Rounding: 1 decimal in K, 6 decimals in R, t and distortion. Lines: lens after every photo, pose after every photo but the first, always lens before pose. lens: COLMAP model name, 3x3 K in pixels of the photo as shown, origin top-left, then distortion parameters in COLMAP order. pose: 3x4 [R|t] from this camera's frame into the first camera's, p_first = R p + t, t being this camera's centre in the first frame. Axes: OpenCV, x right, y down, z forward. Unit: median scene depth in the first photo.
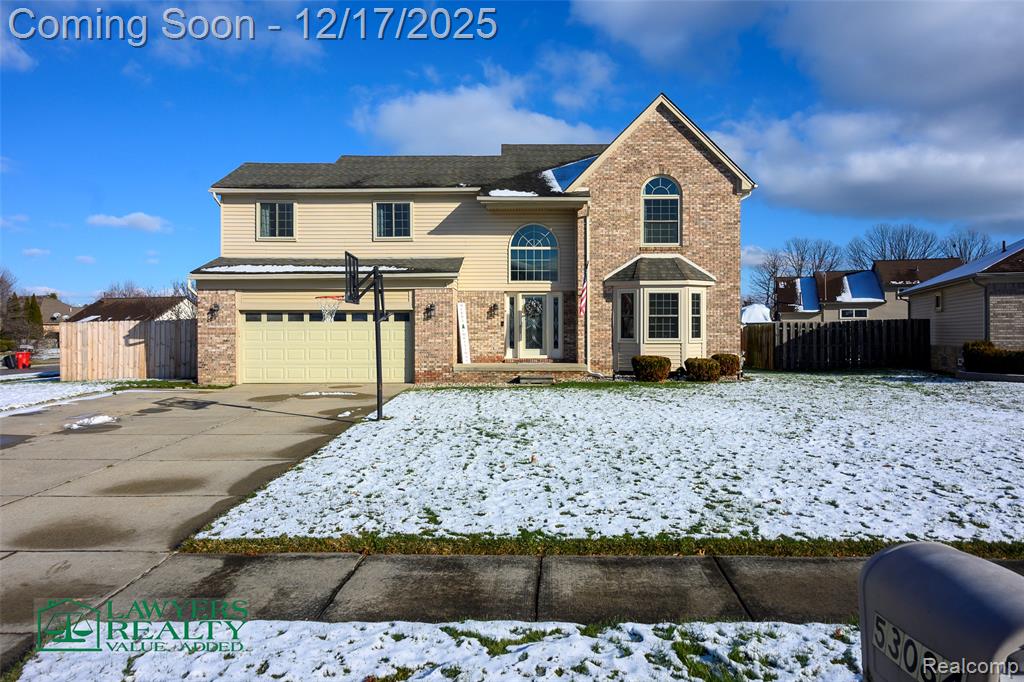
lens RADIAL K [[718.8, 0, 512.0], [0, 718.8, 341.0], [0, 0, 1]] dist [0.001498, 0.000299]
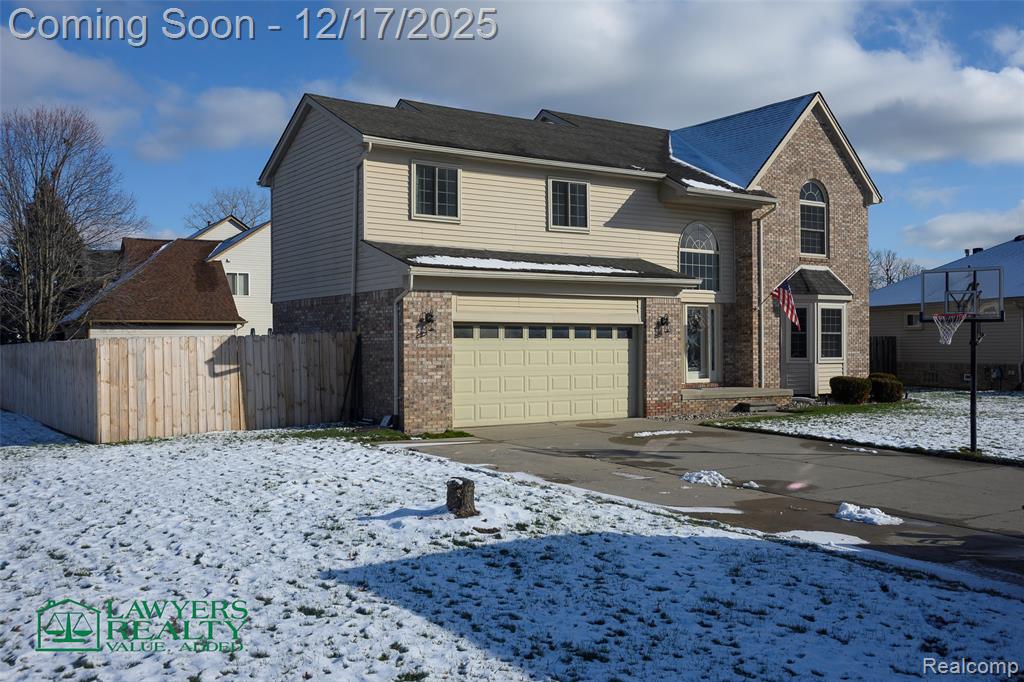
lens RADIAL K [[989.5, 0, 512.0], [0, 989.5, 341.0], [0, 0, 1]] dist [0.000228, -0.000739]
pose [[0.824844, 0.001491, 0.565359, -0.824701], [0.008502, 0.999851, -0.015040, -0.009102], [-0.565297, 0.017213, 0.824708, 0.177857]]
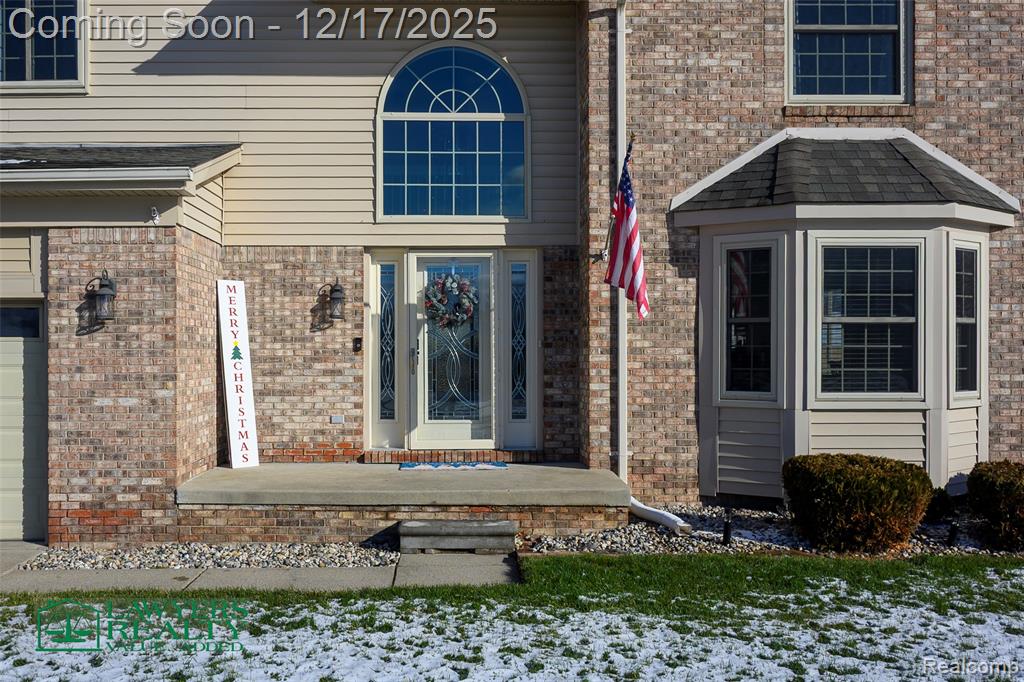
lens RADIAL K [[998.9, 0, 443.2], [0, 998.9, 356.4], [0, 0, 1]] dist [-0.005335, -0.006806]
pose [[0.999999, 0.001571, 0.000477, 0.026437], [-0.001566, 0.999952, -0.009659, -0.014617], [-0.000492, 0.009658, 0.999953, 0.555852]]
